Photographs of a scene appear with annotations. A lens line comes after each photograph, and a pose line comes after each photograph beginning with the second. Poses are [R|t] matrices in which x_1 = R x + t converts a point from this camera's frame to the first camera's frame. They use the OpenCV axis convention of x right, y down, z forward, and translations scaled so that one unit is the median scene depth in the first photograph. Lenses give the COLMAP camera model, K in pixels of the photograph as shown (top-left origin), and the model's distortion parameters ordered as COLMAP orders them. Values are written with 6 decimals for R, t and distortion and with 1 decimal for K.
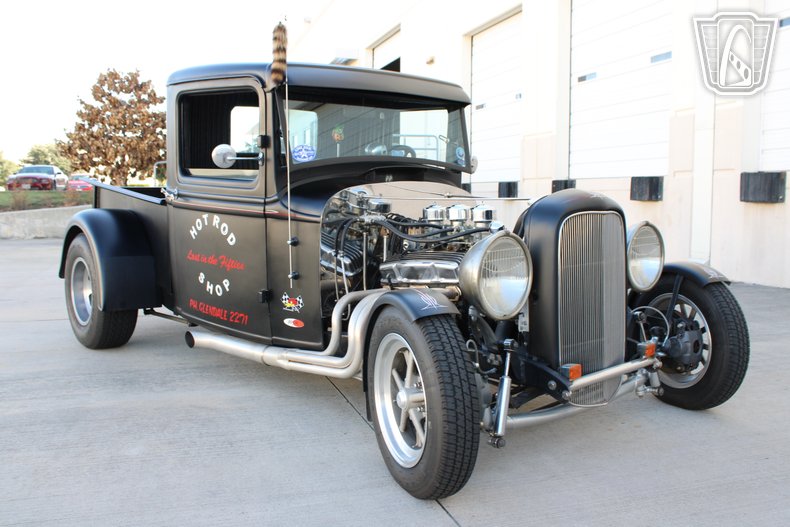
lens RADIAL K [[724.8, 0, 390.7], [0, 724.8, 259.9], [0, 0, 1]] dist [-0.153990, 0.155523]
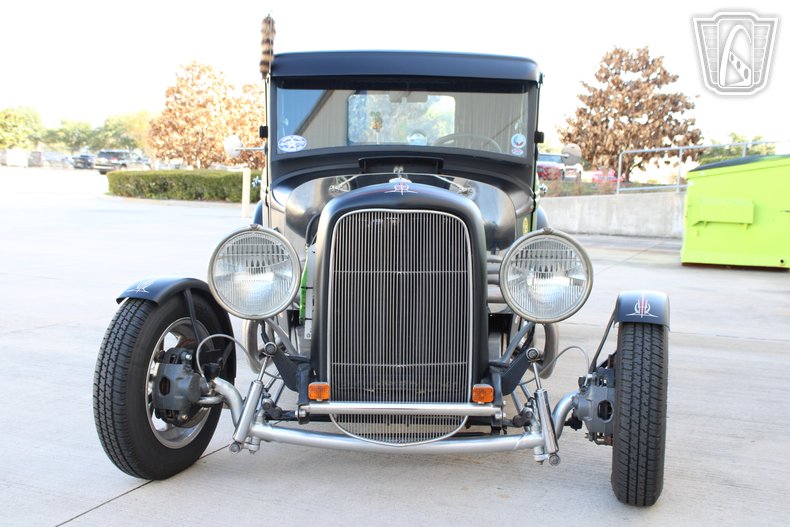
lens RADIAL K [[847.2, 0, 389.7], [0, 847.2, 263.7], [0, 0, 1]] dist [-0.108533, 0.121658]
pose [[0.759668, 0.083707, -0.644901, 0.727047], [-0.085906, 0.995908, 0.028074, -0.026016], [0.644612, 0.034074, 0.763750, 0.198420]]
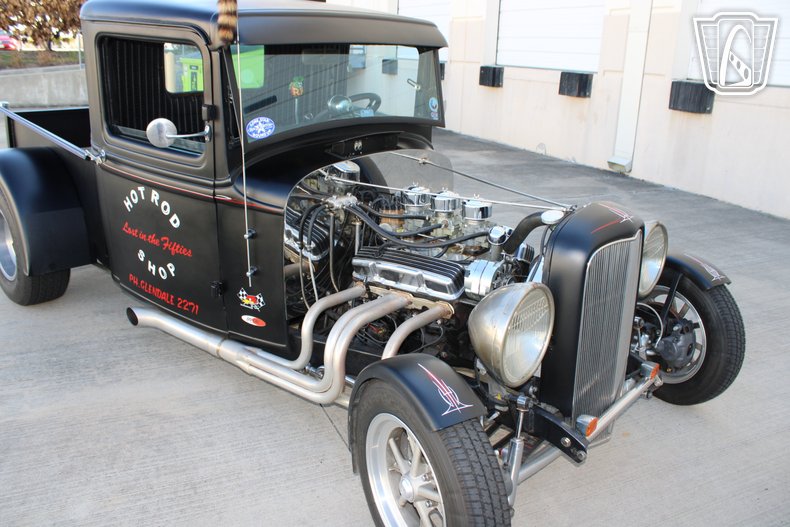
lens RADIAL K [[652.2, 0, 391.4], [0, 652.2, 262.4], [0, 0, 1]] dist [-0.163713, 0.139276]
pose [[0.992413, -0.012048, 0.122357, -0.062539], [-0.016430, 0.973265, 0.229098, -0.164085], [-0.121846, -0.229370, 0.965683, 0.233322]]
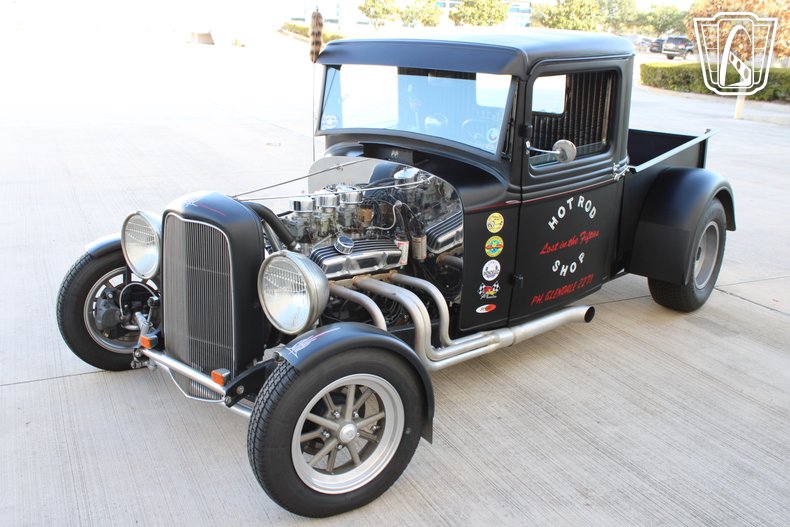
lens RADIAL K [[768.1, 0, 391.9], [0, 768.1, 261.1], [0, 0, 1]] dist [-0.129292, 0.127753]
pose [[0.157479, 0.283549, -0.945939, 1.099502], [-0.128252, 0.955651, 0.265109, -0.266059], [0.979159, 0.079569, 0.186861, 0.862625]]
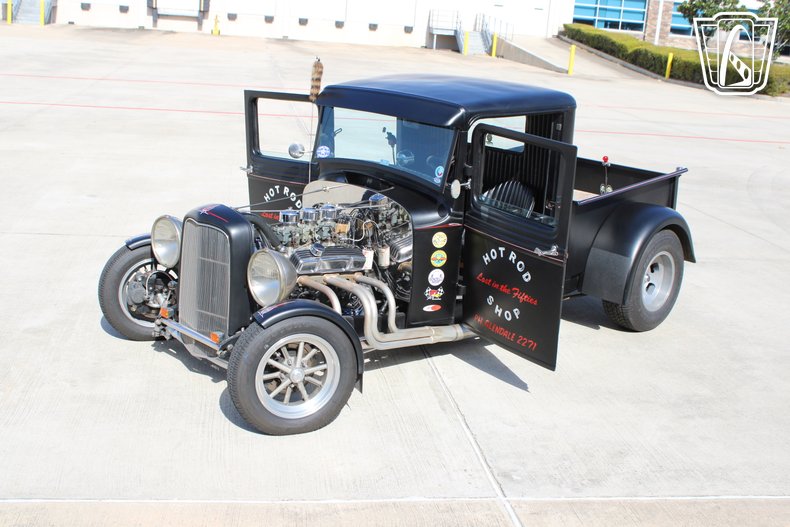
lens RADIAL K [[938.1, 0, 395.0], [0, 938.1, 263.5], [0, 0, 1]] dist [-0.077174, 0.078864]
pose [[0.069830, 0.260824, -0.962858, 1.689904], [-0.165205, 0.954909, 0.246689, -0.406427], [0.983784, 0.141843, 0.109770, 0.941826]]
